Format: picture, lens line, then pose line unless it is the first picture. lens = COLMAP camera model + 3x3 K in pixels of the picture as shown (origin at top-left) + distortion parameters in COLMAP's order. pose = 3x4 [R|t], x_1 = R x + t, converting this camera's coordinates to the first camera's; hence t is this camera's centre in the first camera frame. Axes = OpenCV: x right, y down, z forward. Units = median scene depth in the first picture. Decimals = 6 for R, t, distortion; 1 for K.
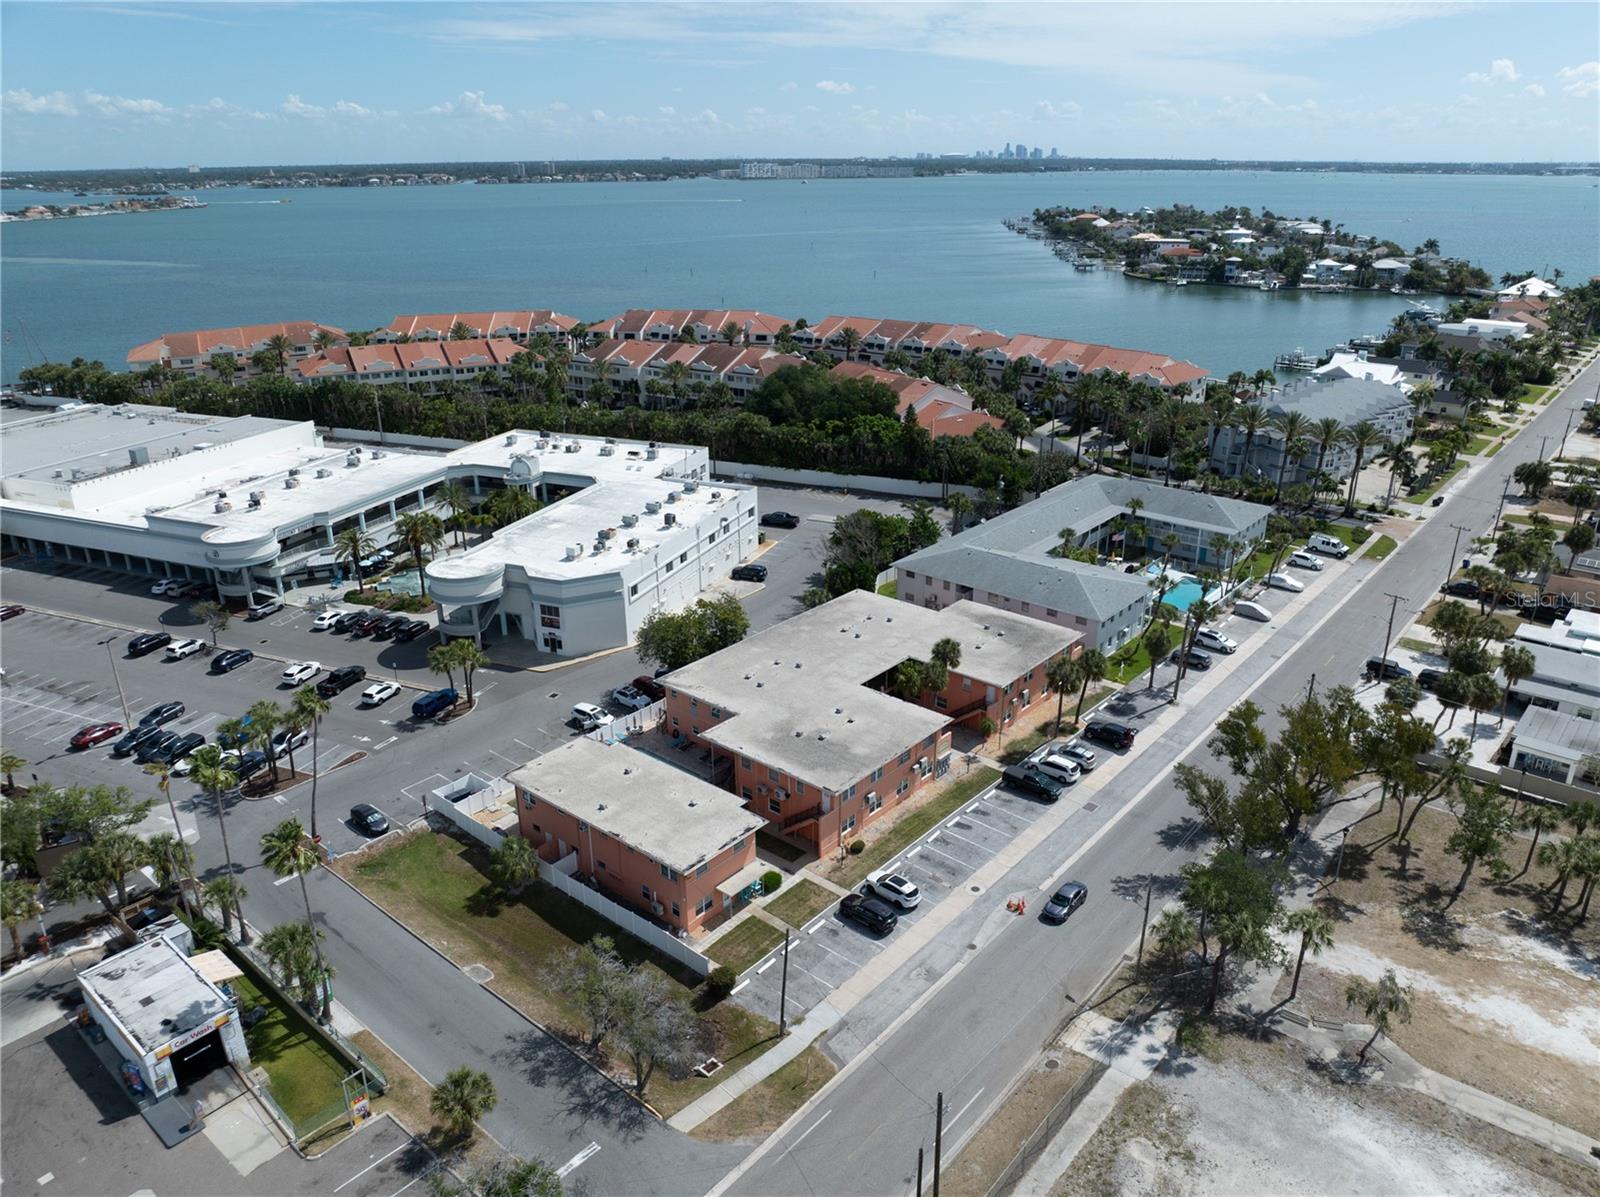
lens RADIAL K [[1124.4, 0, 811.4], [0, 1124.4, 602.1], [0, 0, 1]] dist [-0.041313, 0.008959]
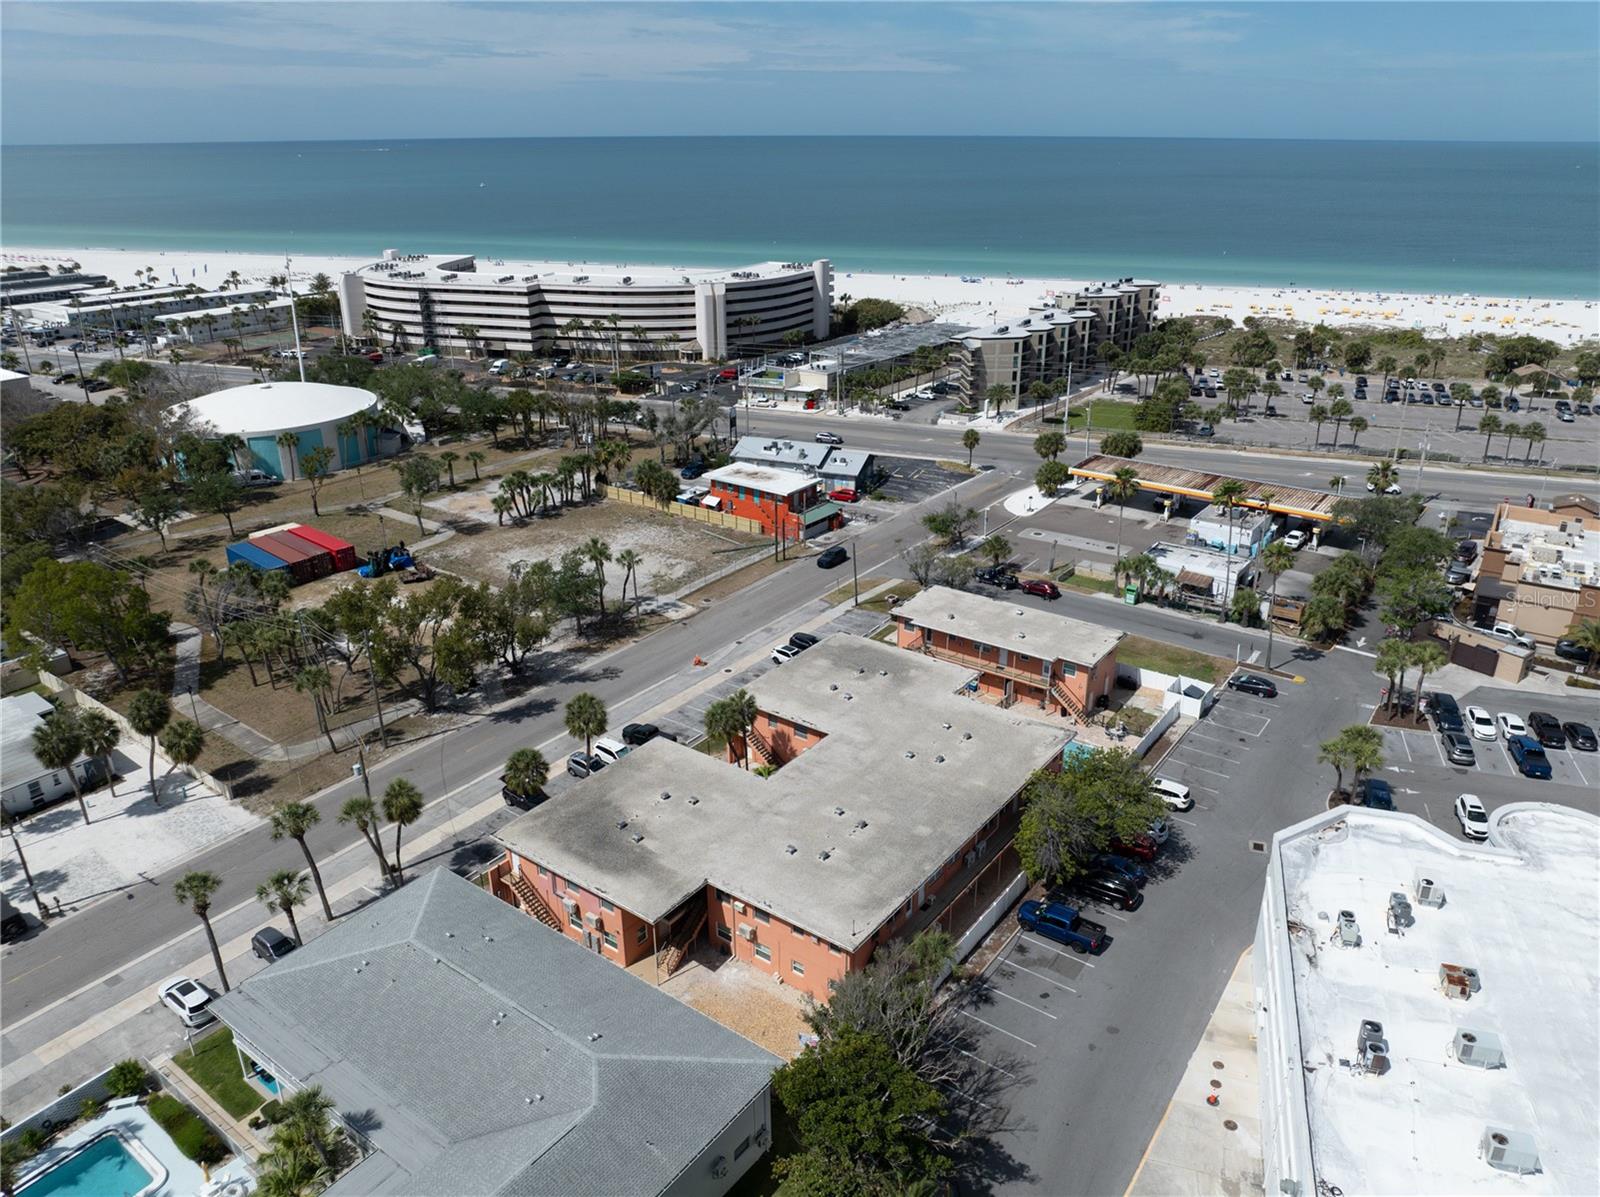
lens RADIAL K [[1124.4, 0, 811.4], [0, 1124.4, 602.1], [0, 0, 1]] dist [-0.041313, 0.008959]
pose [[-0.997451, 0.033239, -0.063145, 0.099249], [-0.020622, 0.712867, 0.700996, -0.542857], [0.068314, 0.700511, -0.710364, 1.430354]]
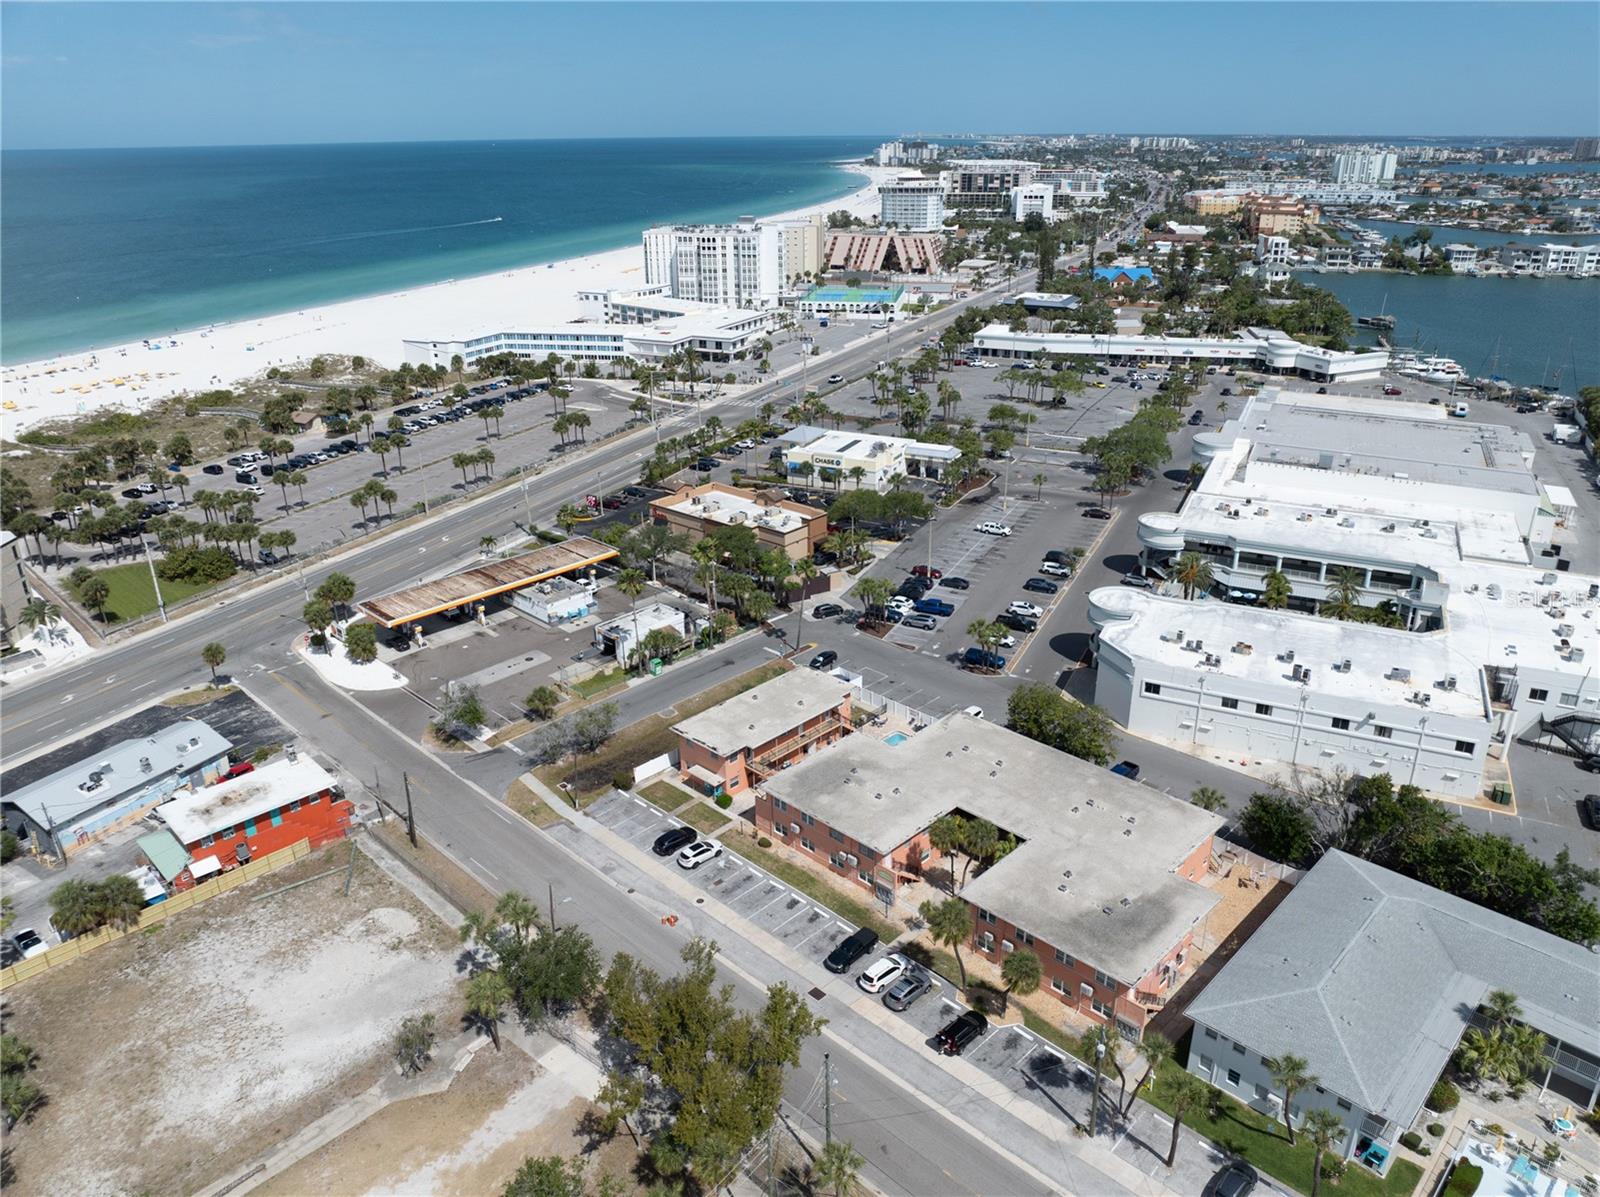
lens RADIAL K [[1124.4, 0, 811.4], [0, 1124.4, 602.1], [0, 0, 1]] dist [-0.041313, 0.008959]
pose [[-0.066417, 0.392323, -0.917426, 0.853451], [-0.363570, 0.846731, 0.388412, -0.402027], [0.929196, 0.359346, 0.086399, 0.682126]]
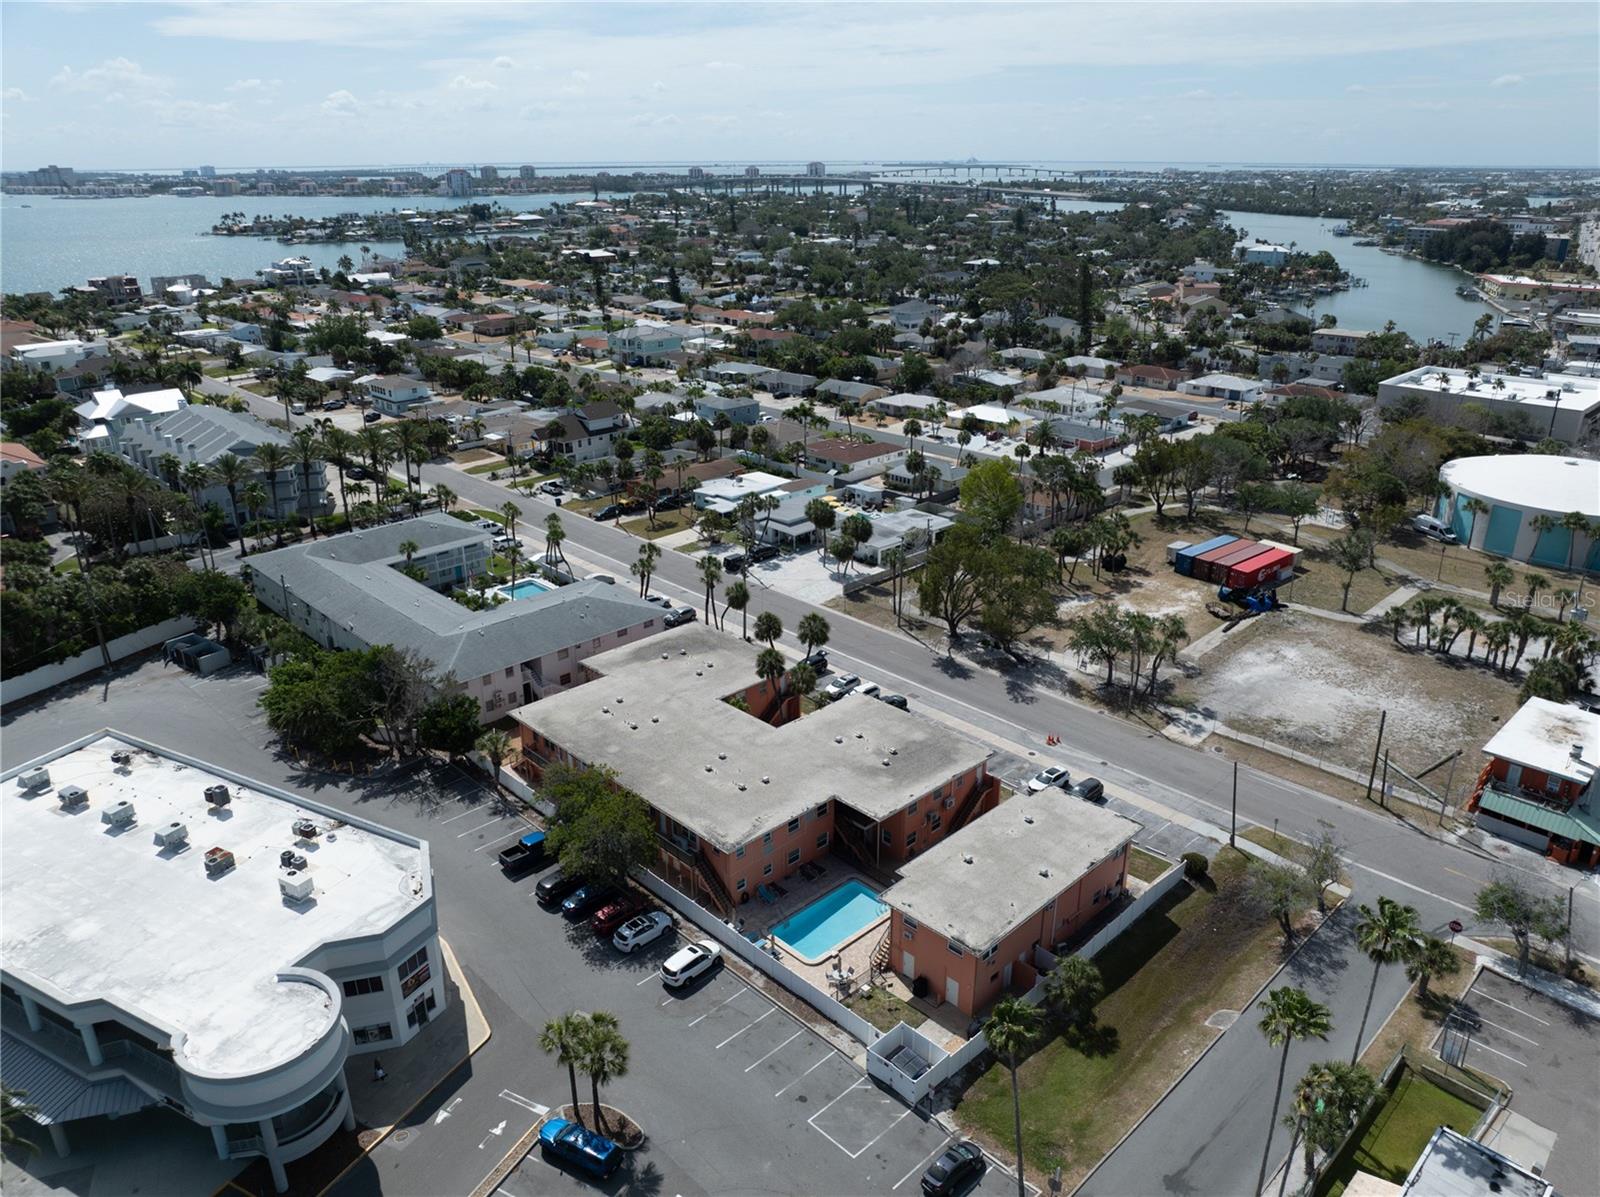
lens RADIAL K [[1124.4, 0, 811.4], [0, 1124.4, 602.1], [0, 0, 1]] dist [-0.041313, 0.008959]
pose [[0.095958, -0.362992, 0.926838, -0.749571], [0.370751, 0.877168, 0.305154, -0.281590], [-0.923762, 0.314345, 0.218751, 0.688334]]
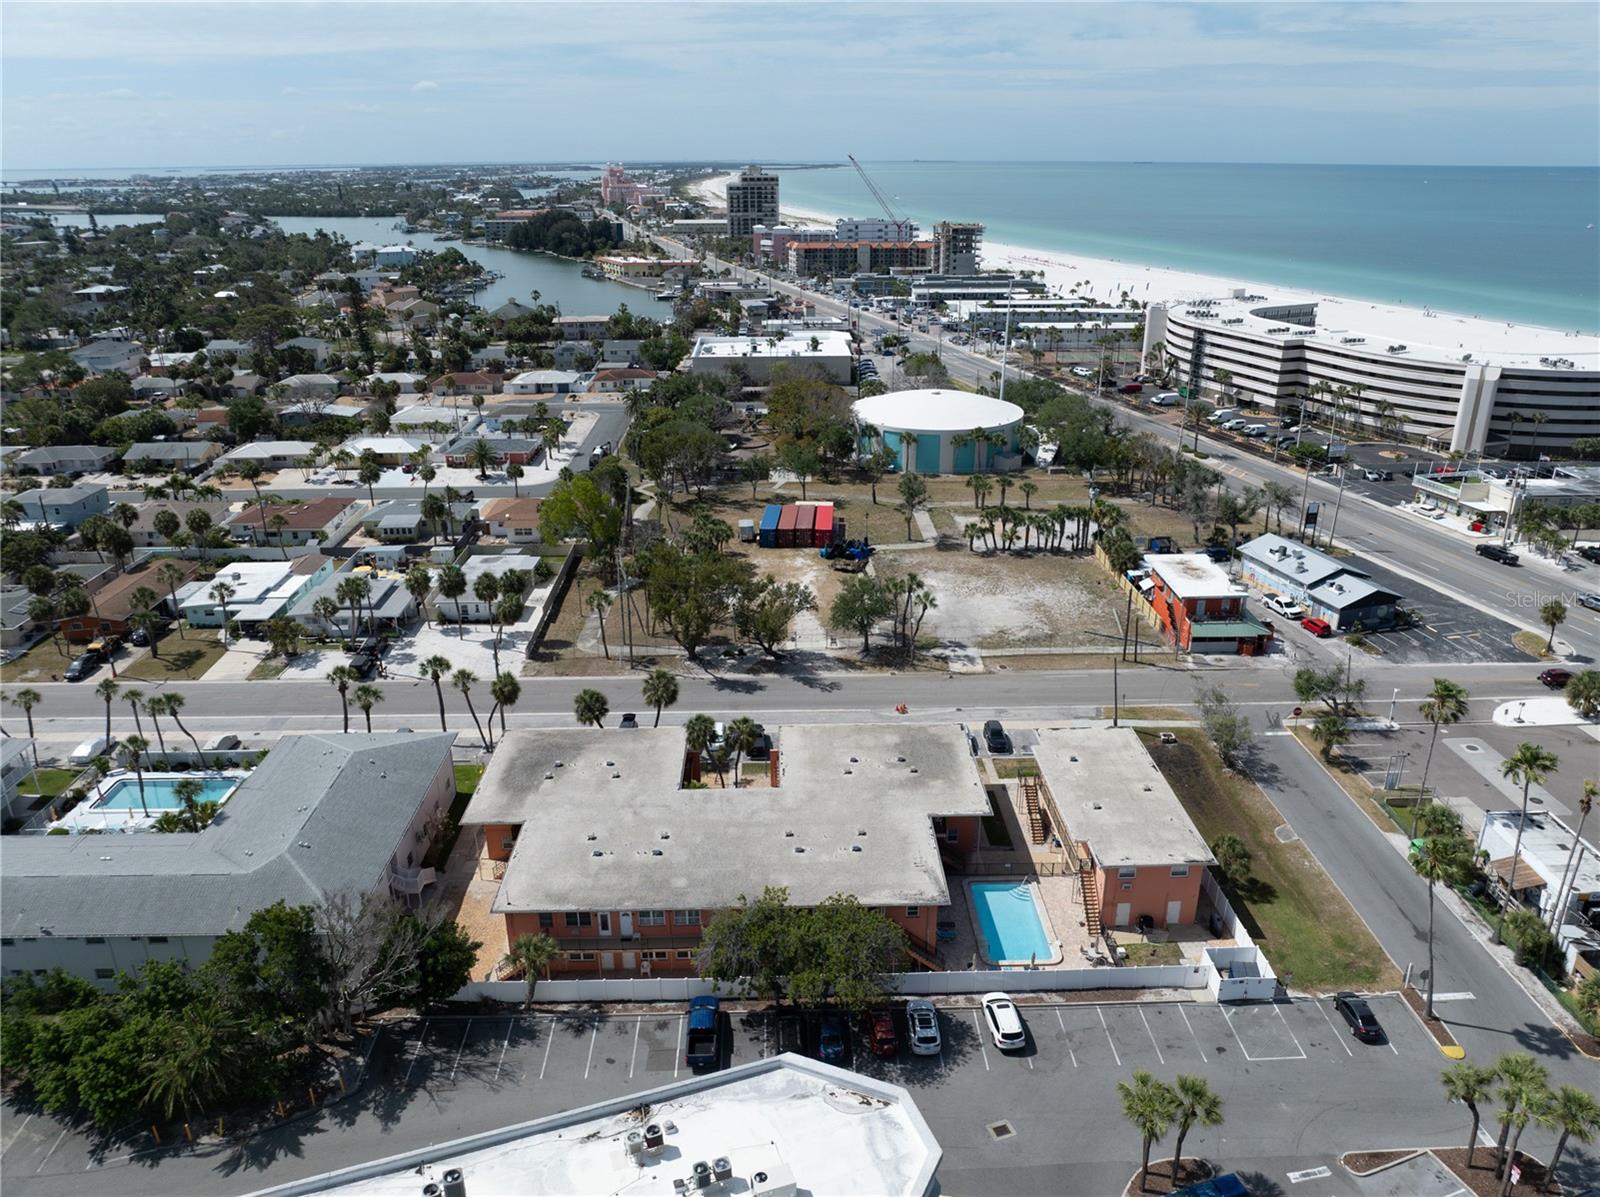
lens RADIAL K [[1124.4, 0, 811.4], [0, 1124.4, 602.1], [0, 0, 1]] dist [-0.041313, 0.008959]
pose [[-0.666878, -0.269929, 0.694559, -0.504263], [0.280613, 0.772500, 0.569649, -0.491726], [-0.690312, 0.574788, -0.439417, 1.205330]]
